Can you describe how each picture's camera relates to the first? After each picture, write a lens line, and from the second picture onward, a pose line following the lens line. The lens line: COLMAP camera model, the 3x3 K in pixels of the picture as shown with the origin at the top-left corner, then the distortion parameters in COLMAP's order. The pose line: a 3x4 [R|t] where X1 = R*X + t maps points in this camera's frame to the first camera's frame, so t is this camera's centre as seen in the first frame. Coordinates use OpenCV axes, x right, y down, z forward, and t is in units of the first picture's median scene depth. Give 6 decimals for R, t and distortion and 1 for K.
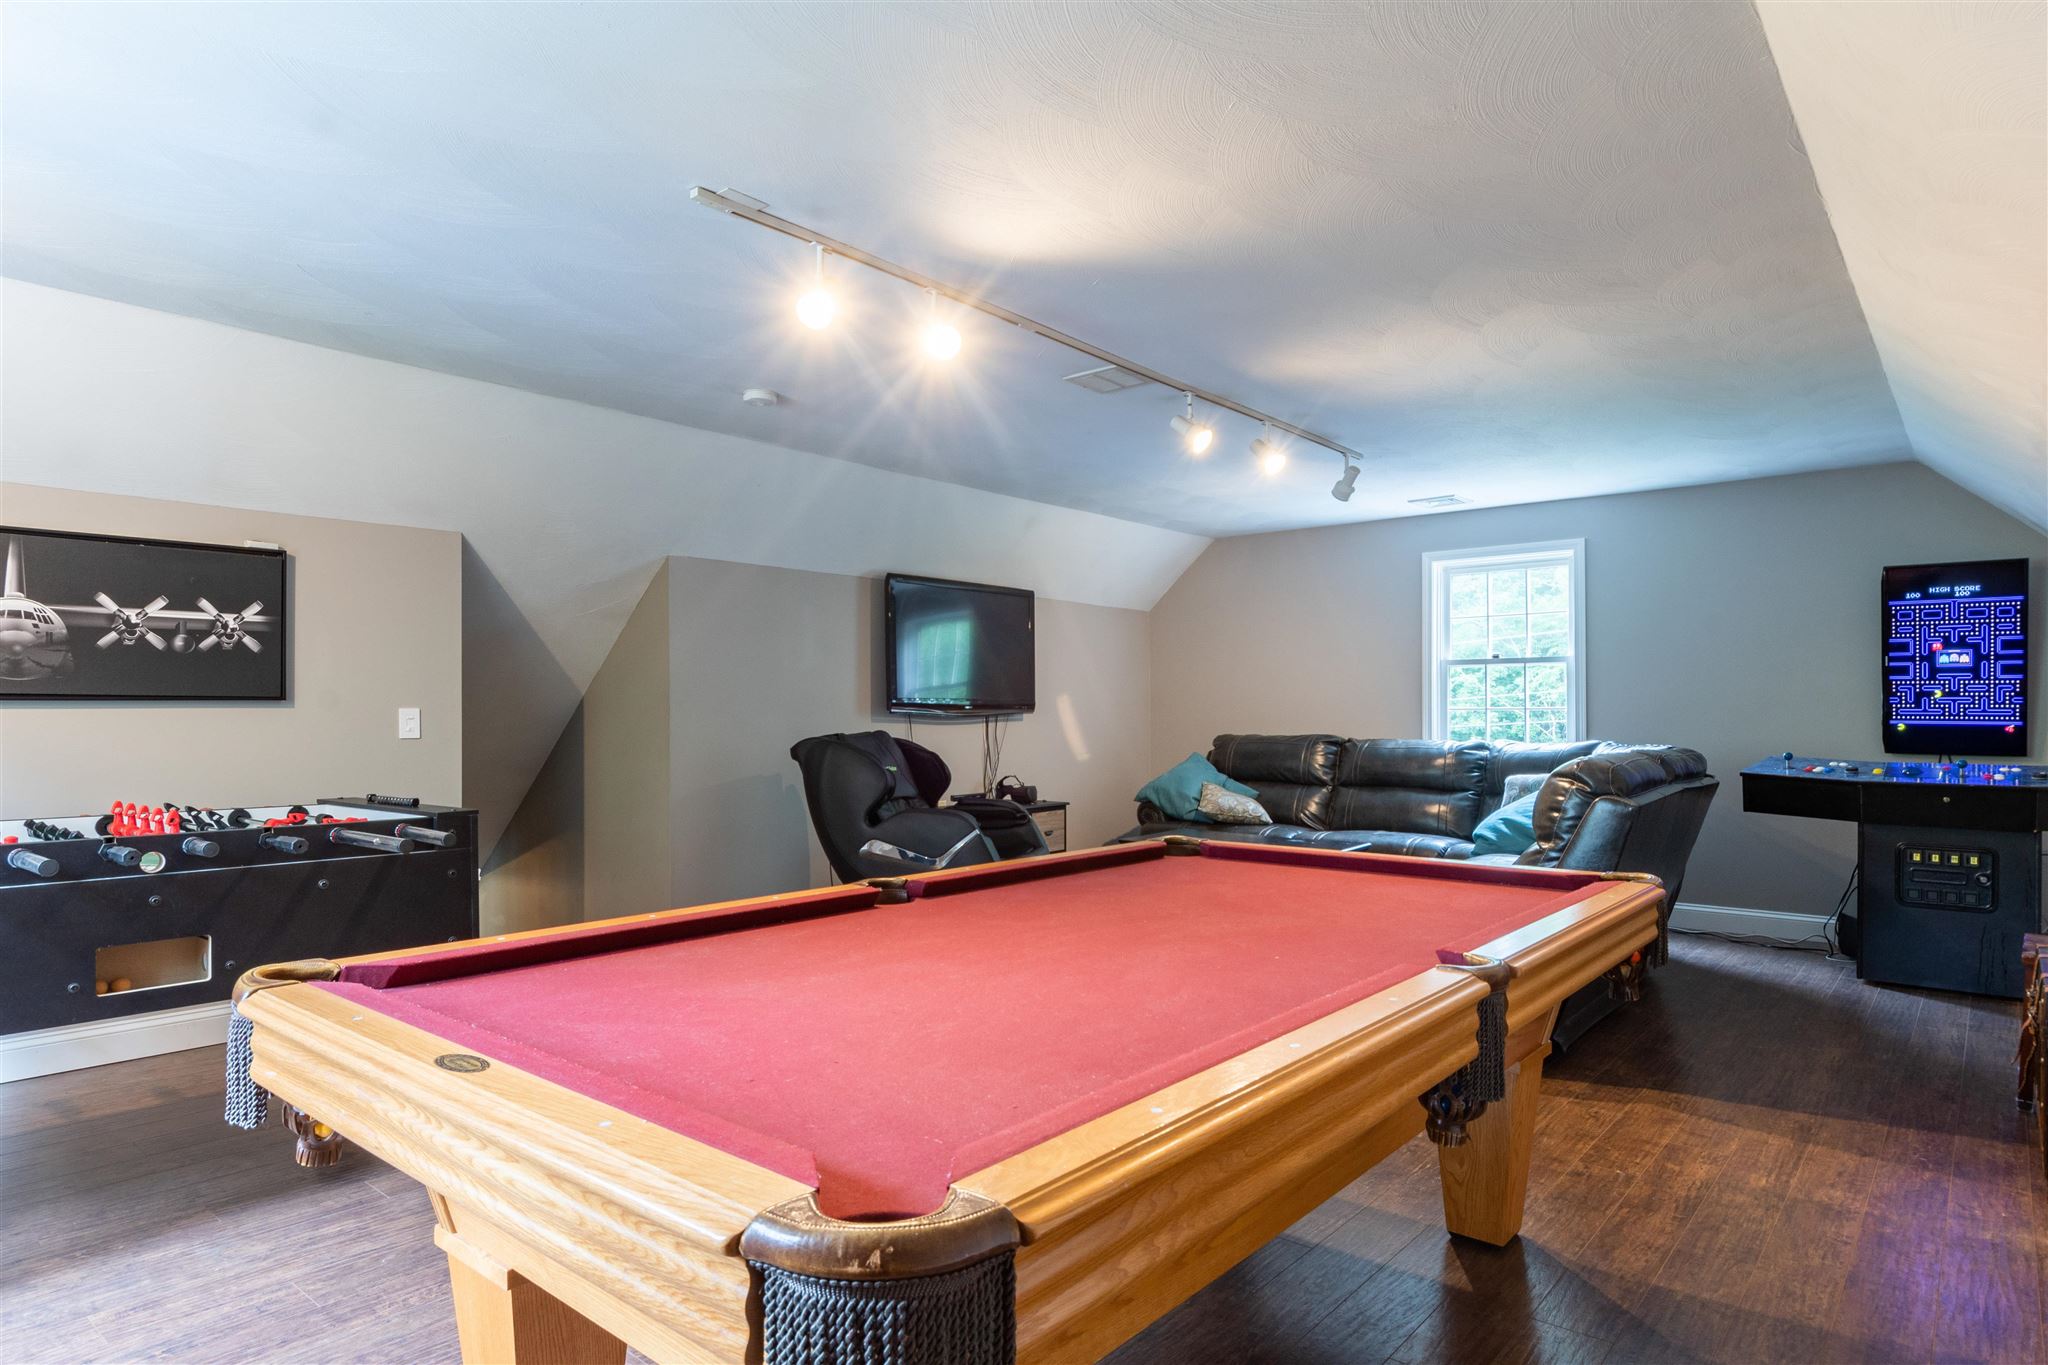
lens RADIAL K [[1160.9, 0, 1024.1], [0, 1160.9, 712.7], [0, 0, 1]] dist [0.000222, 0.000479]
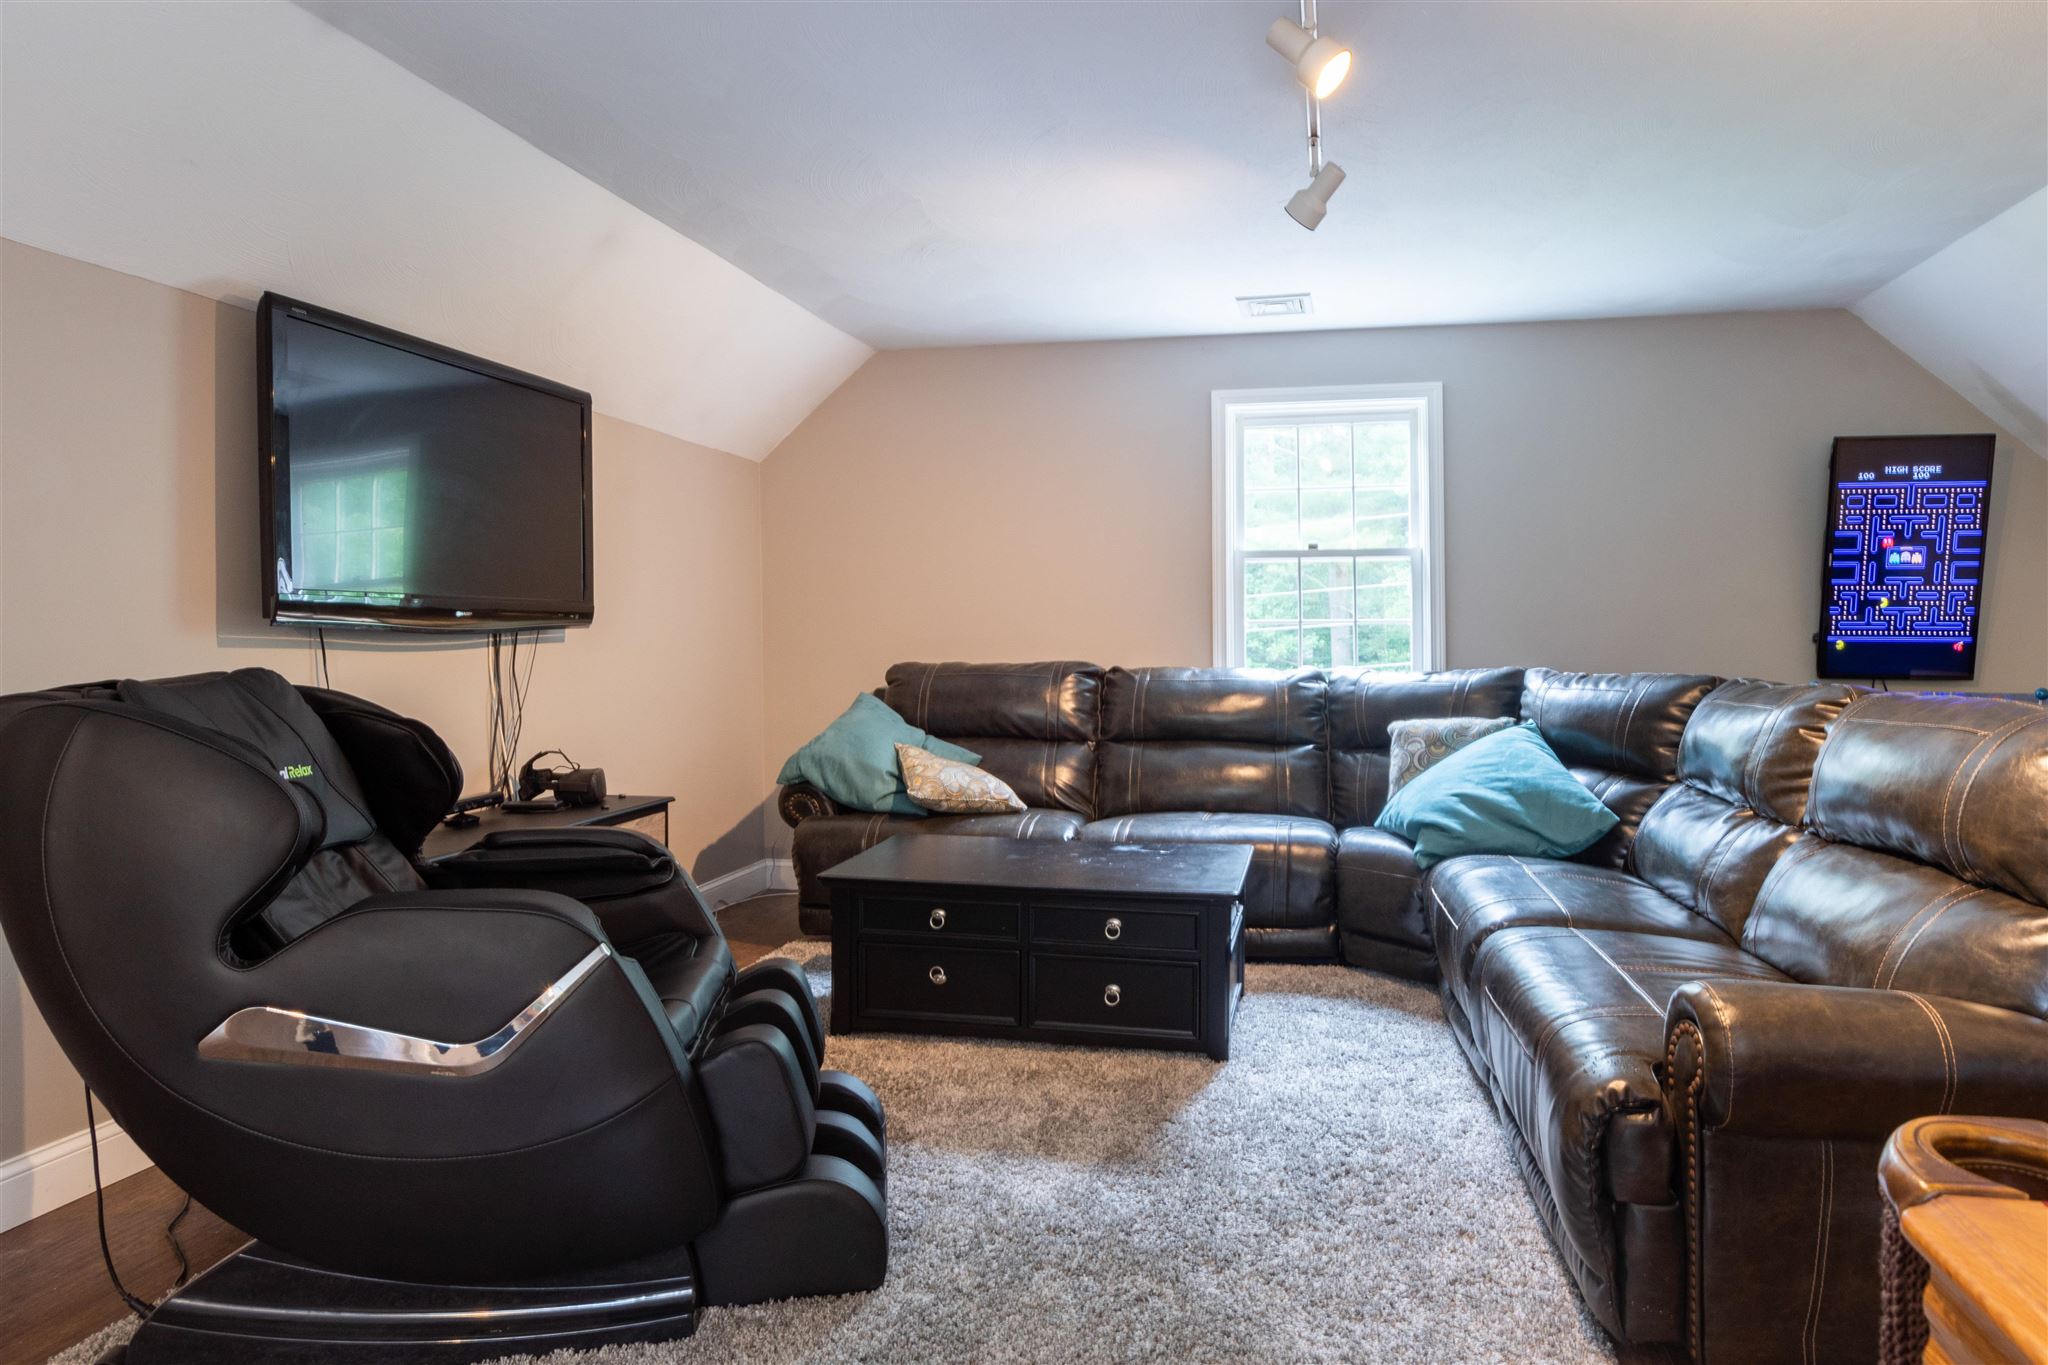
lens RADIAL K [[1128.3, 0, 1024.4], [0, 1128.3, 628.8], [0, 0, 1]] dist [-0.000767, 0.000481]
pose [[0.868561, 0.001936, 0.495578, -0.082629], [0.000231, 0.999991, -0.004310, 0.003934], [-0.495582, 0.003858, 0.868553, 0.517723]]
